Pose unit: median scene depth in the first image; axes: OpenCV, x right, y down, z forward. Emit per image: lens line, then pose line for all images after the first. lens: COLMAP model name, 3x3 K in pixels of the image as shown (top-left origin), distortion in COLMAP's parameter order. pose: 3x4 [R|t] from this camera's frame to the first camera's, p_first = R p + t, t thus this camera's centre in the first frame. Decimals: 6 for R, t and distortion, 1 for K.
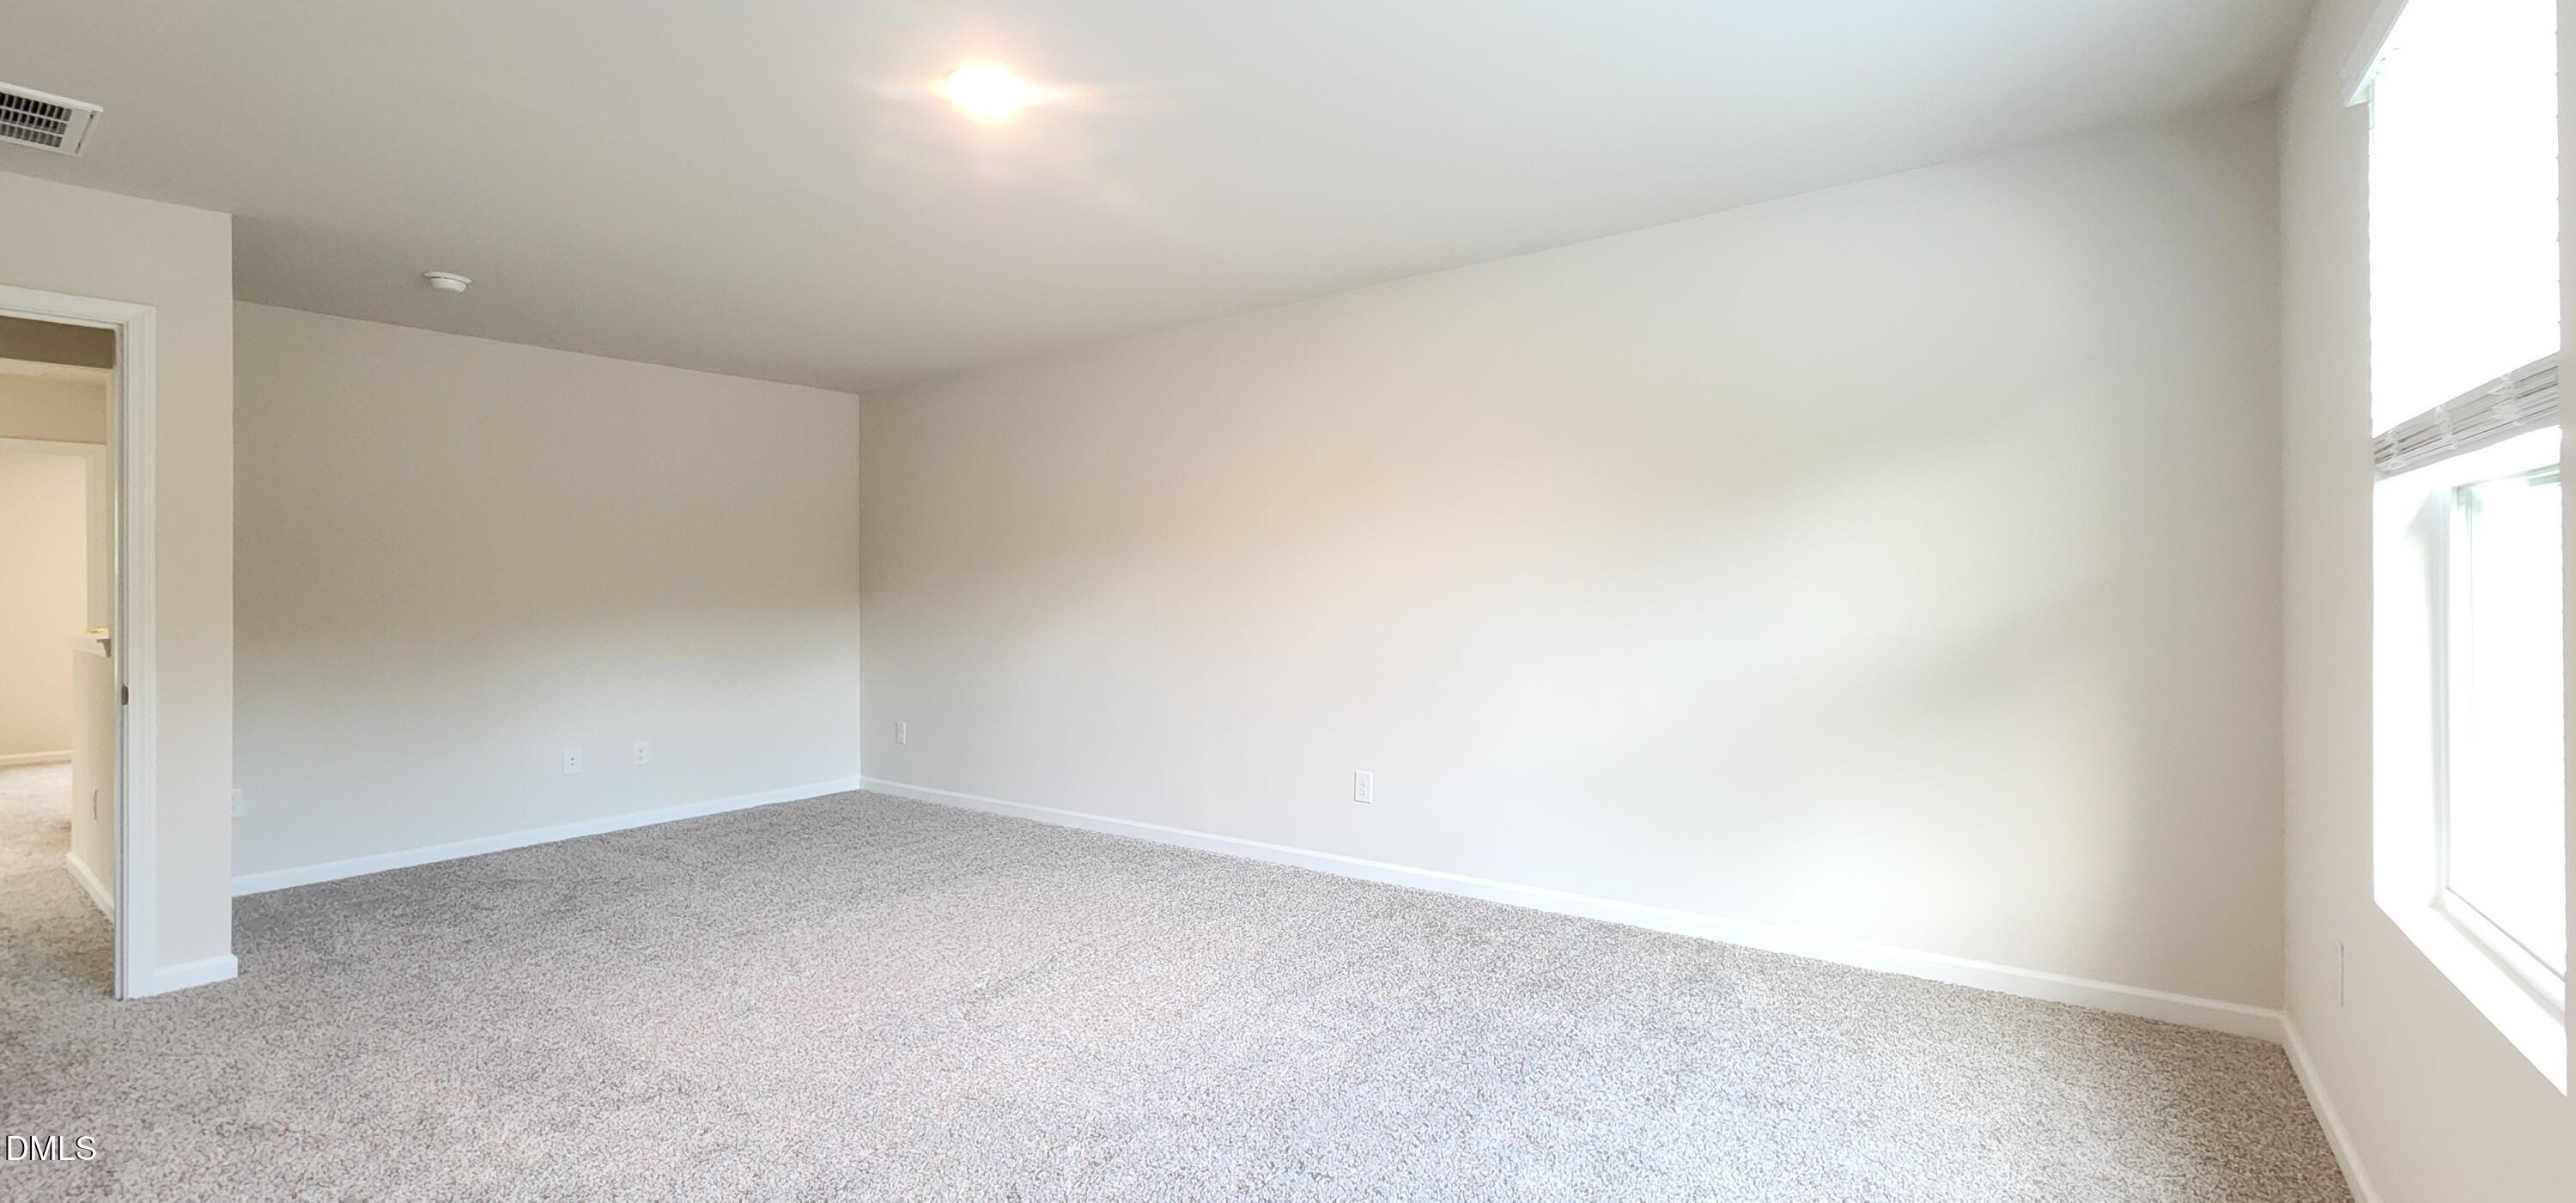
lens RADIAL K [[1064.9, 0, 1222.7], [0, 1064.9, 572.0], [0, 0, 1]] dist [0.001337, -0.000259]
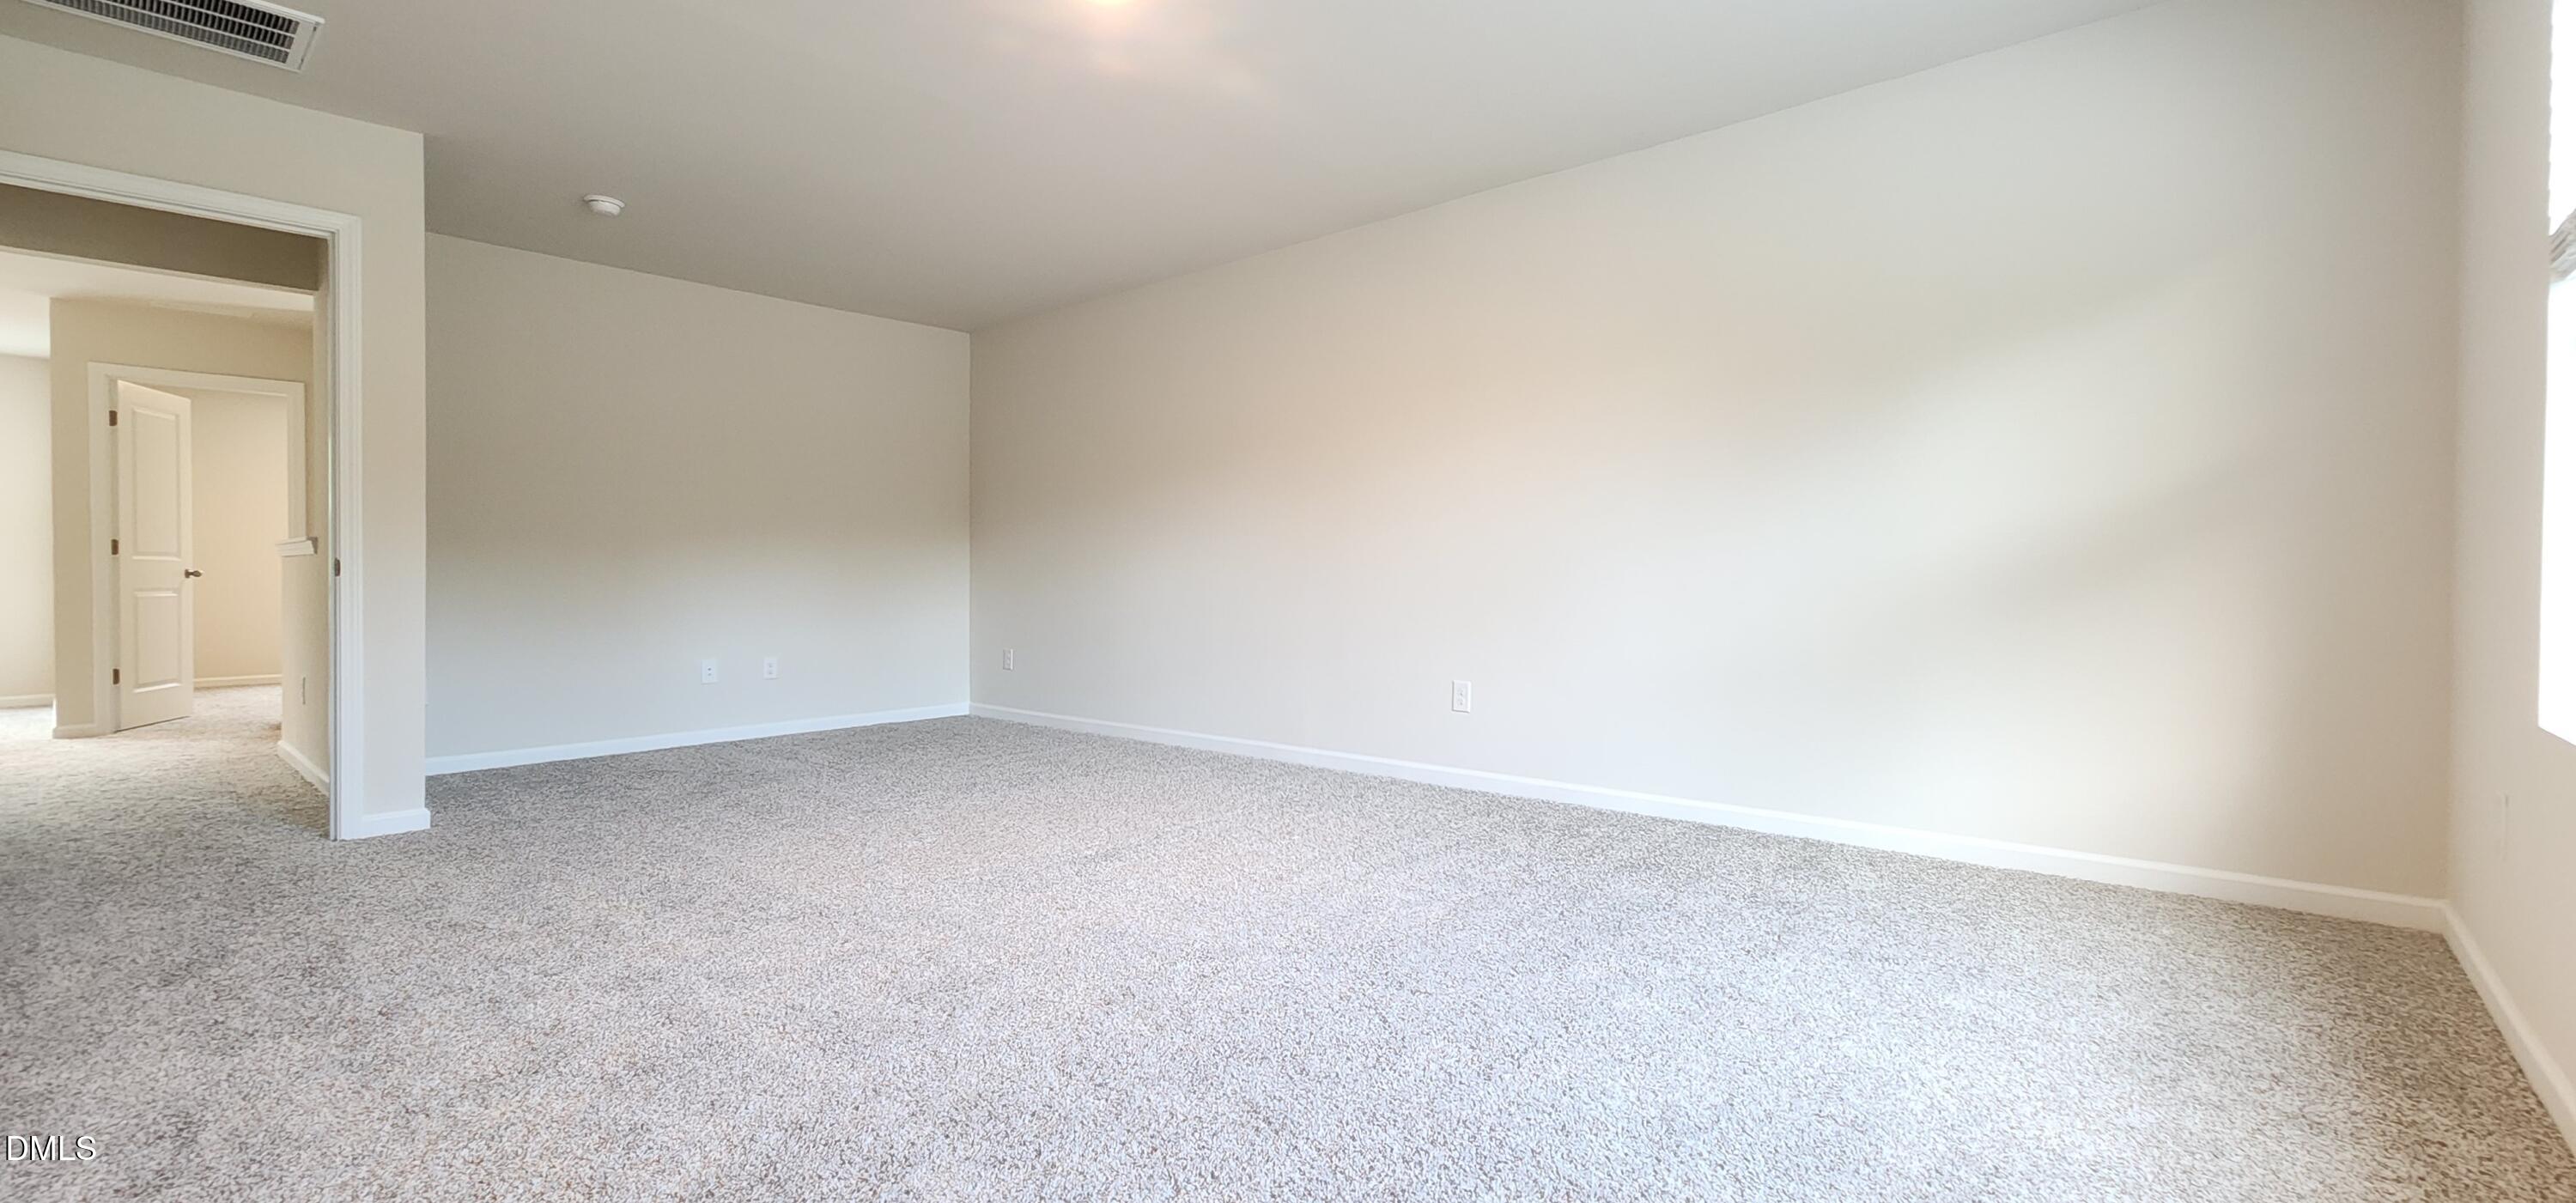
lens RADIAL K [[1064.9, 0, 1222.7], [0, 1064.9, 572.0], [0, 0, 1]] dist [0.001337, -0.000259]
pose [[0.996185, 0.009059, -0.086790, -0.008896], [-0.007726, 0.999847, 0.015683, 0.096121], [0.086919, -0.014952, 0.996103, -0.031705]]
